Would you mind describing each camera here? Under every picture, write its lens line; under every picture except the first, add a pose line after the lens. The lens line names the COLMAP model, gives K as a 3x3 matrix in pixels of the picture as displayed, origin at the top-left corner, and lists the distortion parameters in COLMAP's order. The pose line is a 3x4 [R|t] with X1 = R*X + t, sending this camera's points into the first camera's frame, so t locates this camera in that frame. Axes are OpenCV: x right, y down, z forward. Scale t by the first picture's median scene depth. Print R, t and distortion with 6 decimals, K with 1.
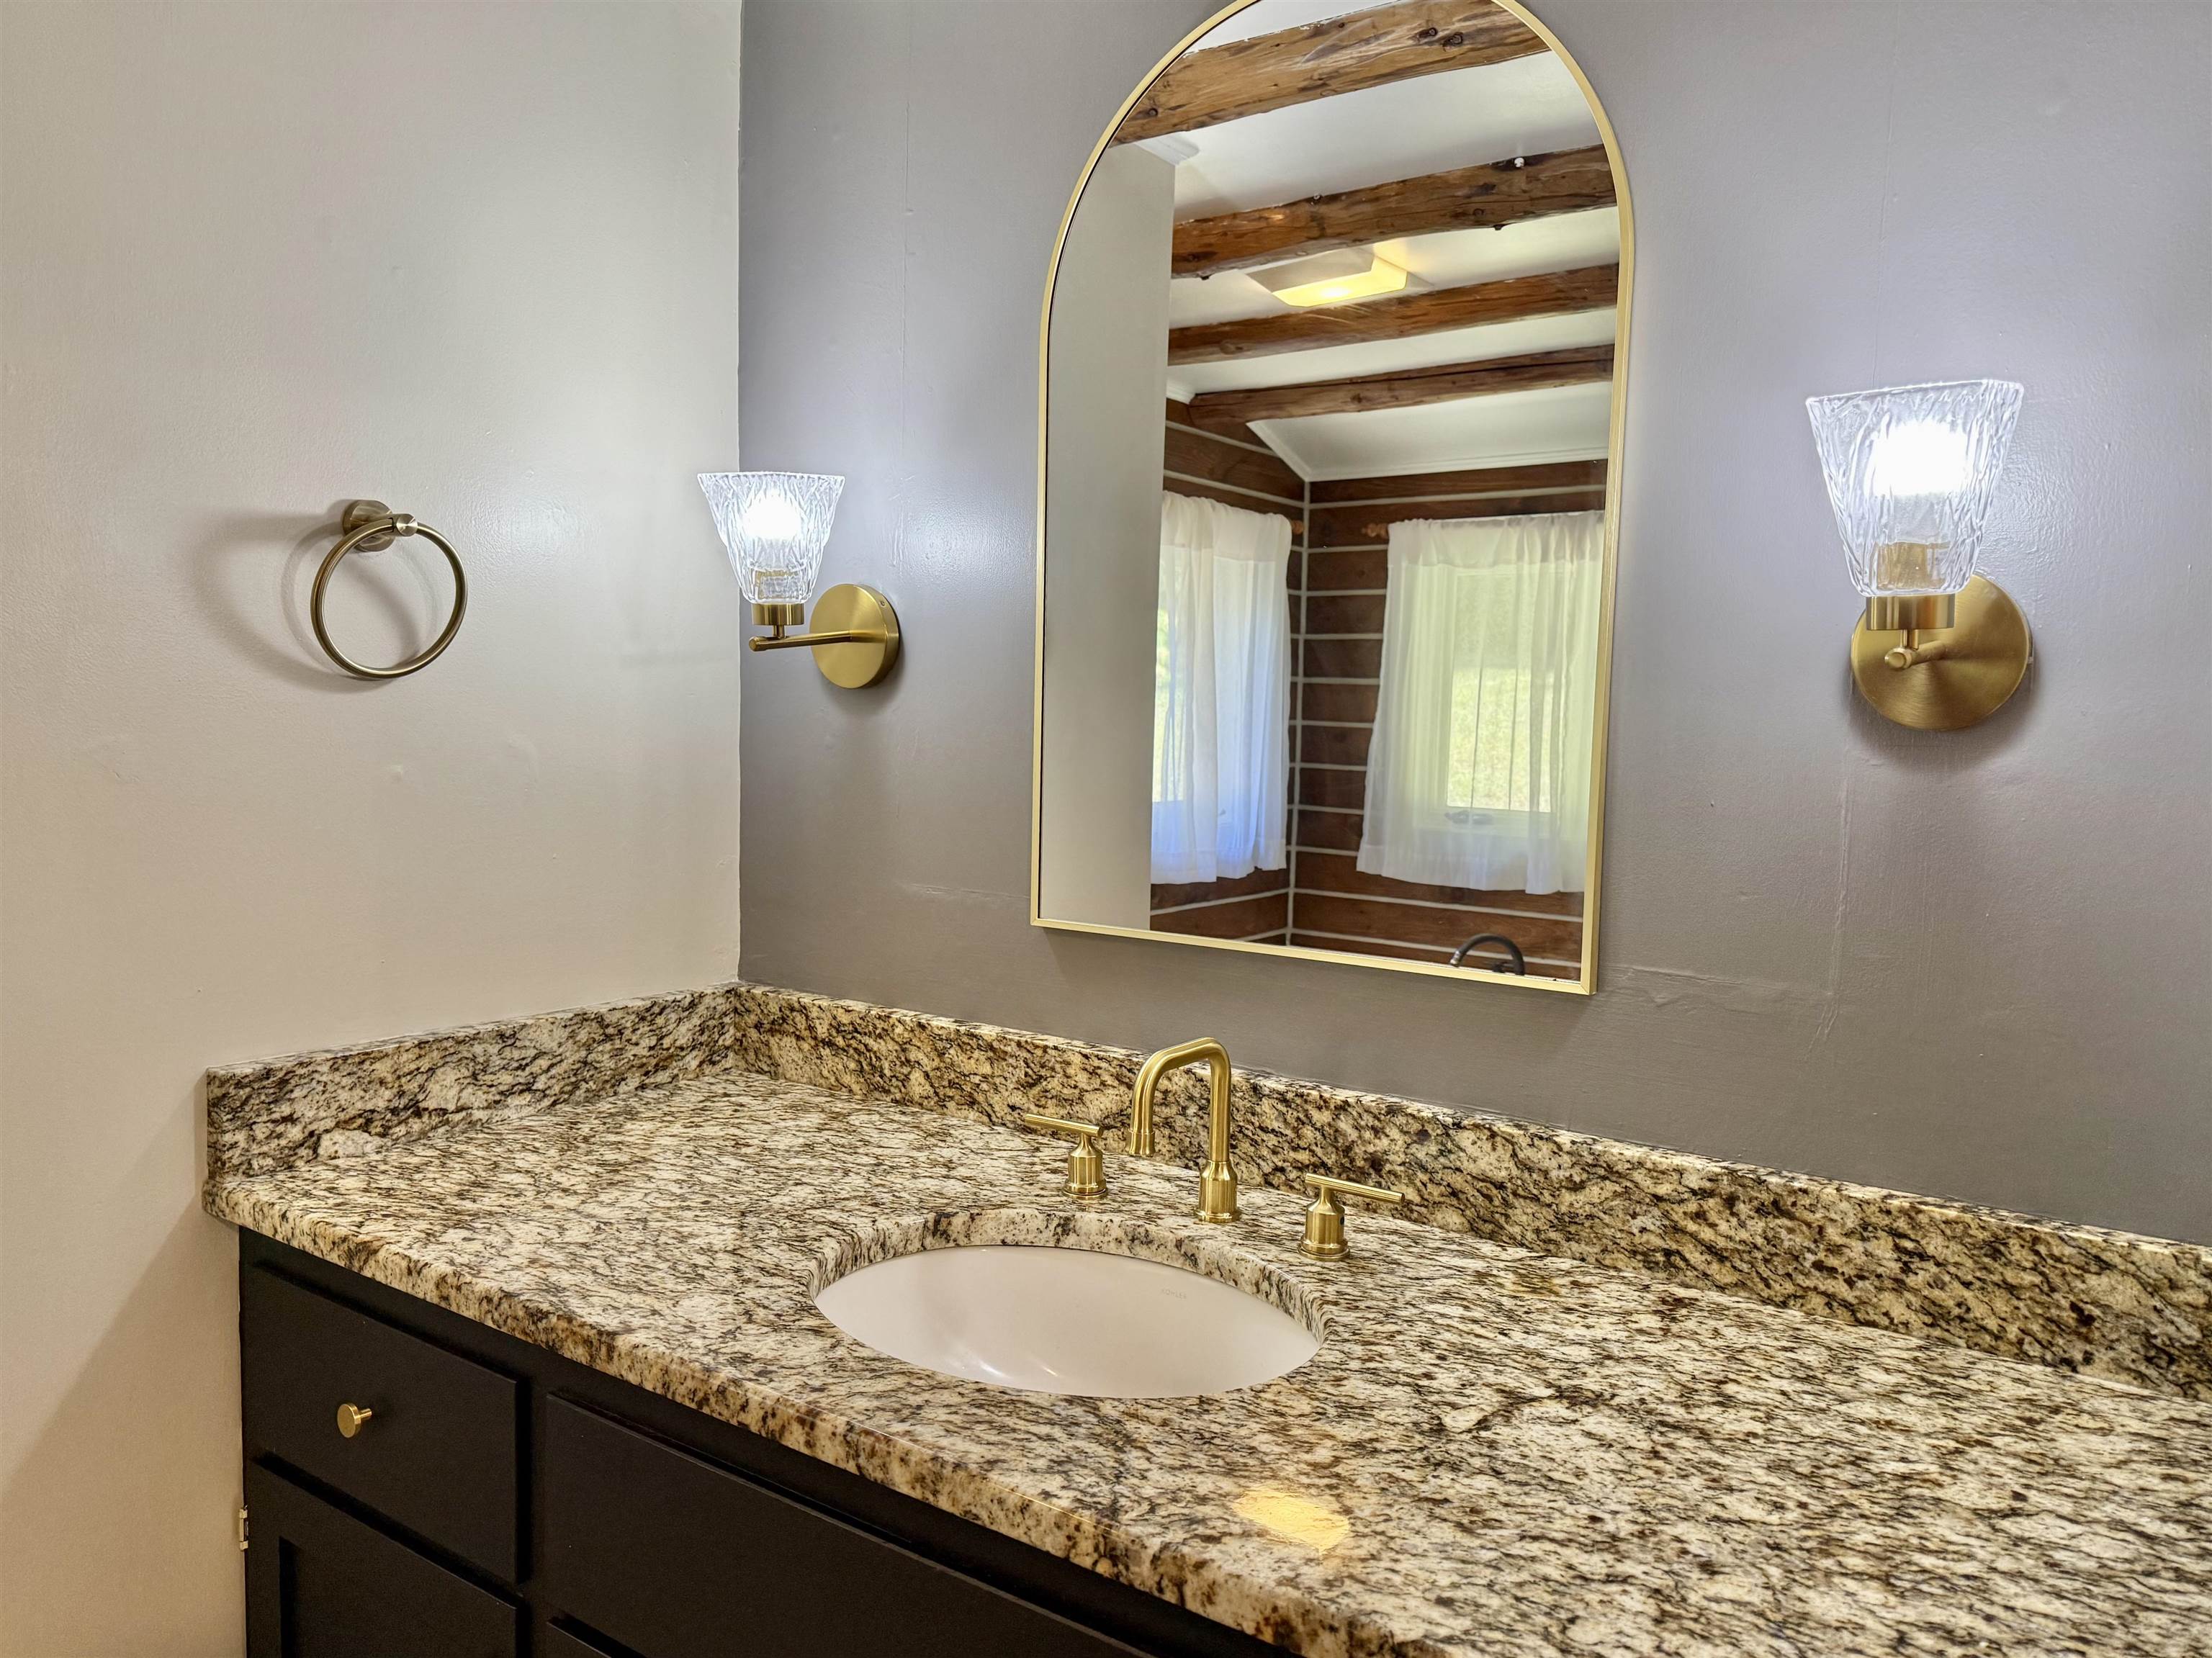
lens RADIAL K [[1613.2, 0, 1106.0], [0, 1613.2, 829.0], [0, 0, 1]] dist [0.120973, -0.216191]
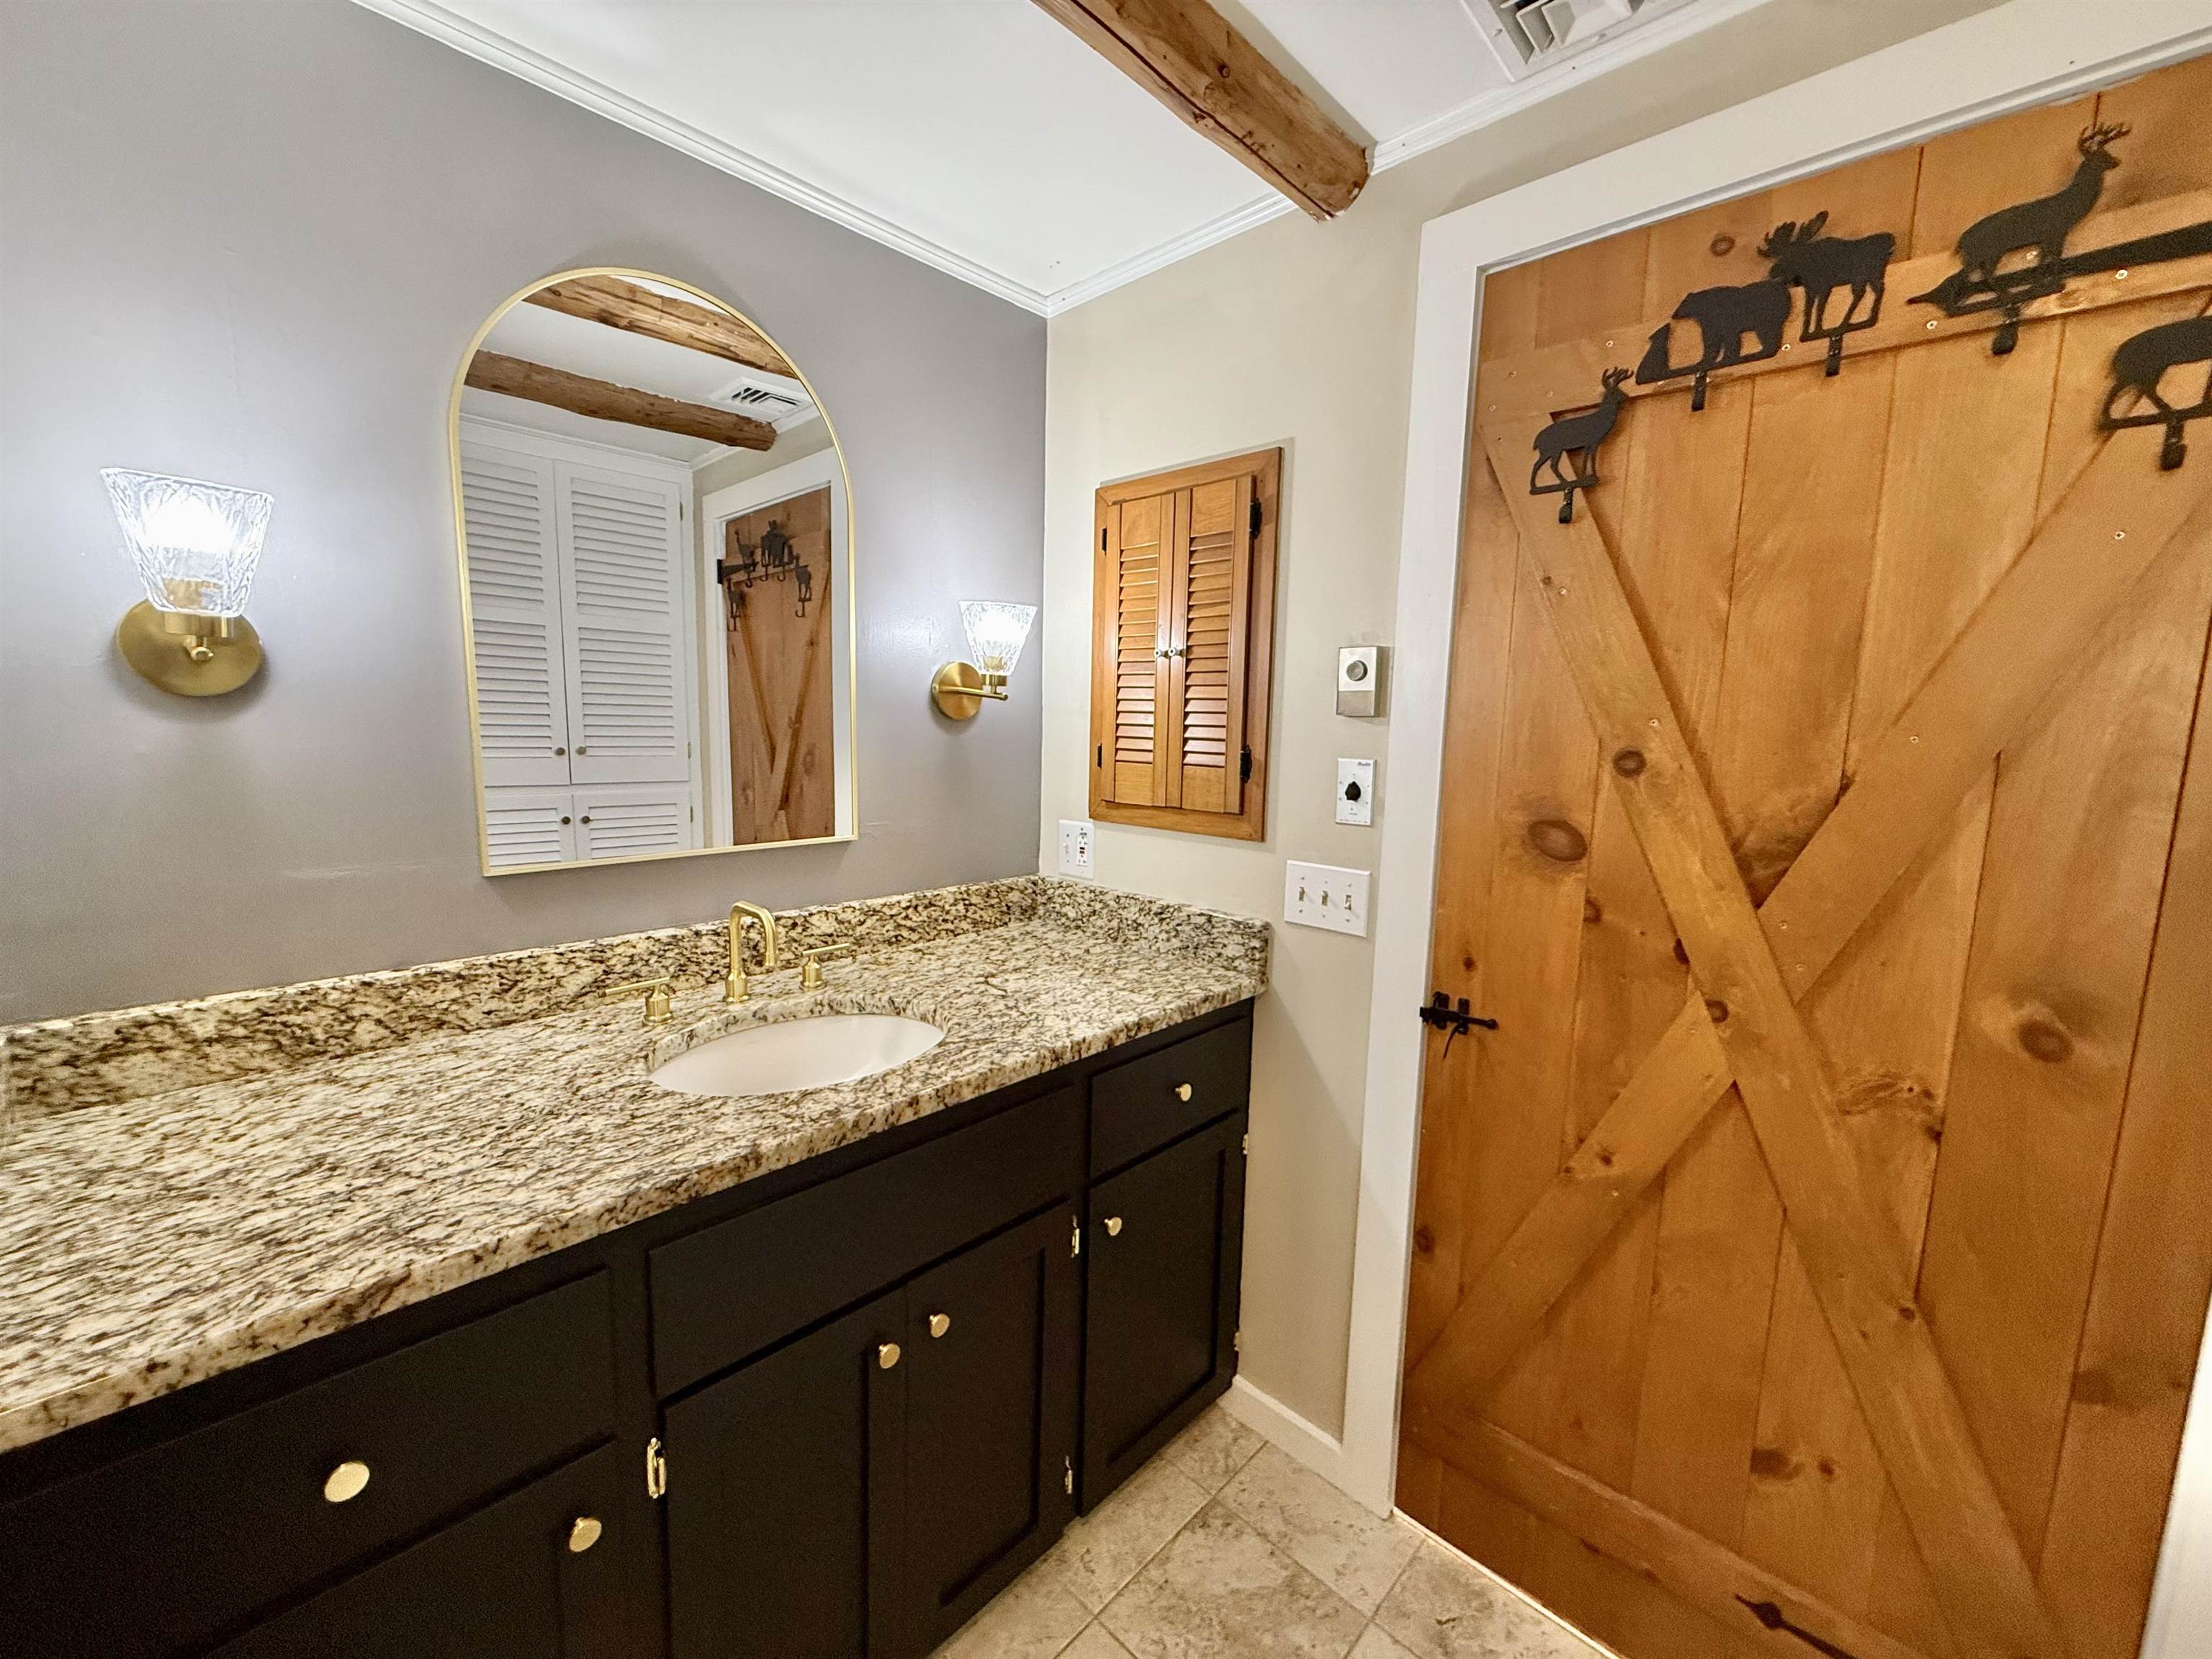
lens RADIAL K [[881.2, 0, 1098.2], [0, 881.2, 828.3], [0, 0, 1]] dist [-0.000094, -0.000296]
pose [[0.154587, -0.146104, 0.977116, -0.838922], [0.063280, 0.988438, 0.137786, -0.060511], [-0.985951, 0.040532, 0.162045, 0.466522]]
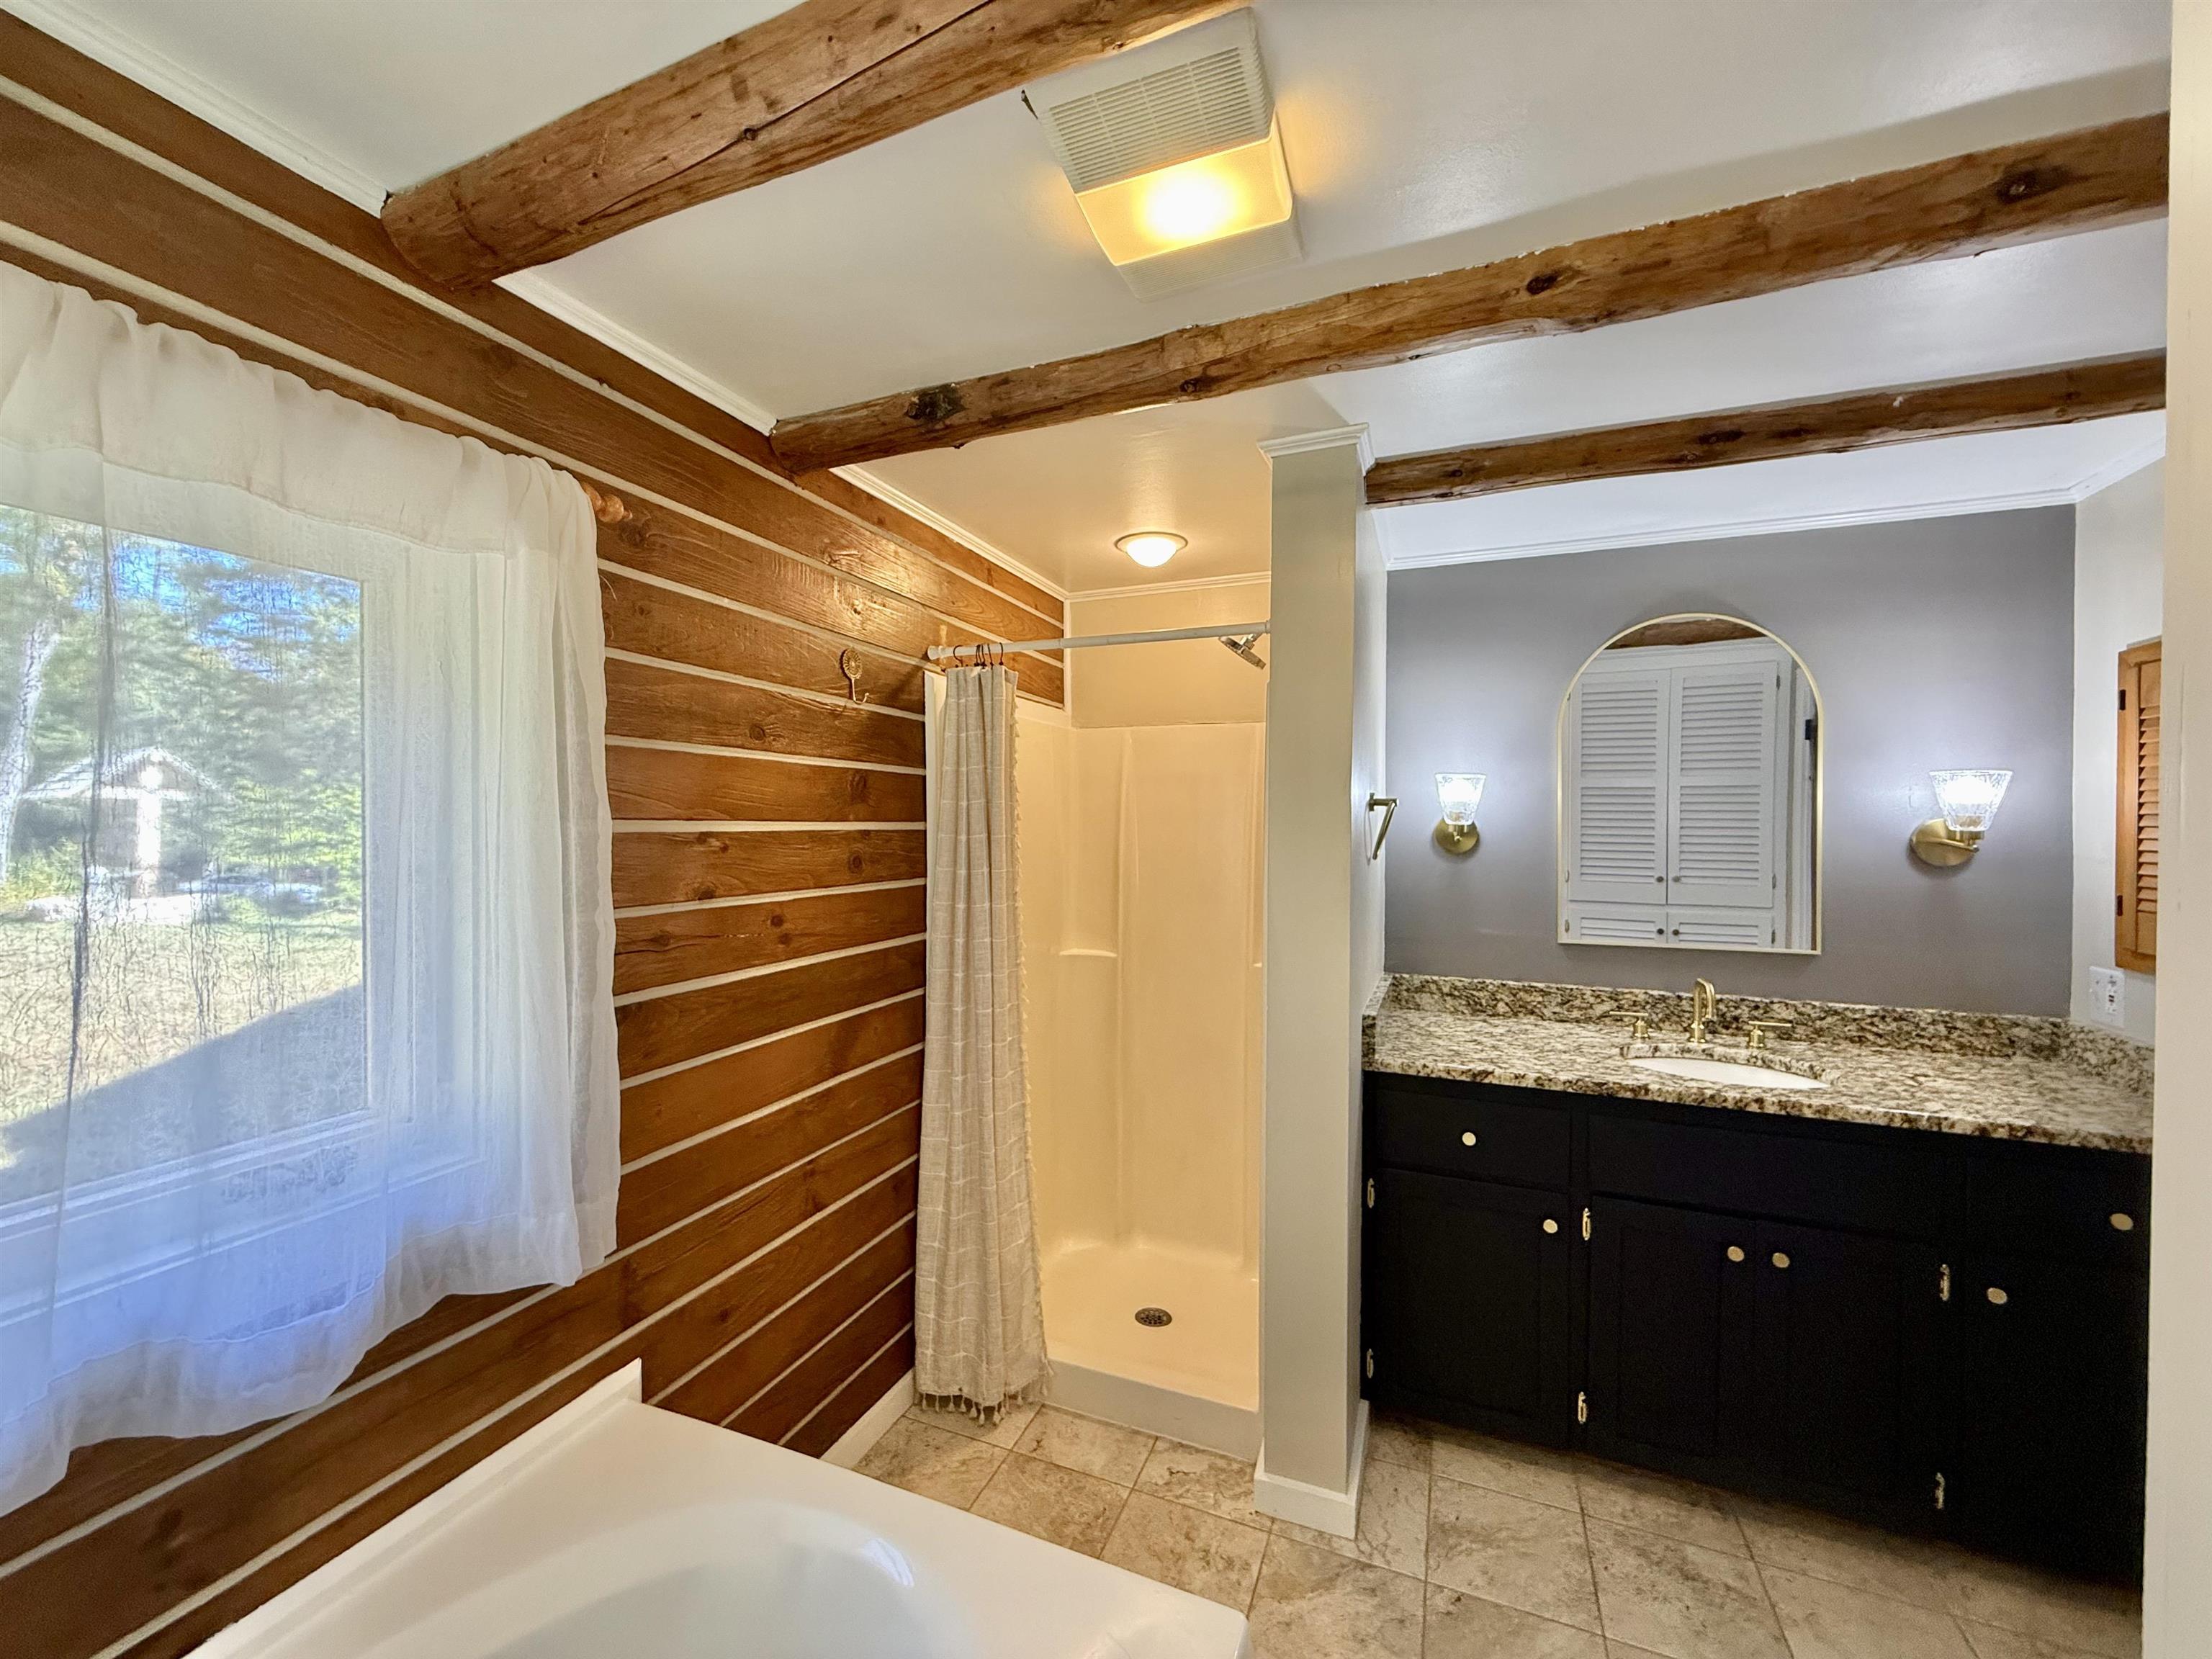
lens RADIAL K [[881.2, 0, 1098.2], [0, 881.2, 828.3], [0, 0, 1]] dist [-0.000094, -0.000296]
pose [[0.973345, -0.022581, 0.228231, -1.367447], [0.039092, 0.996913, -0.068085, -0.072823], [-0.225990, 0.075193, 0.971223, -0.302537]]
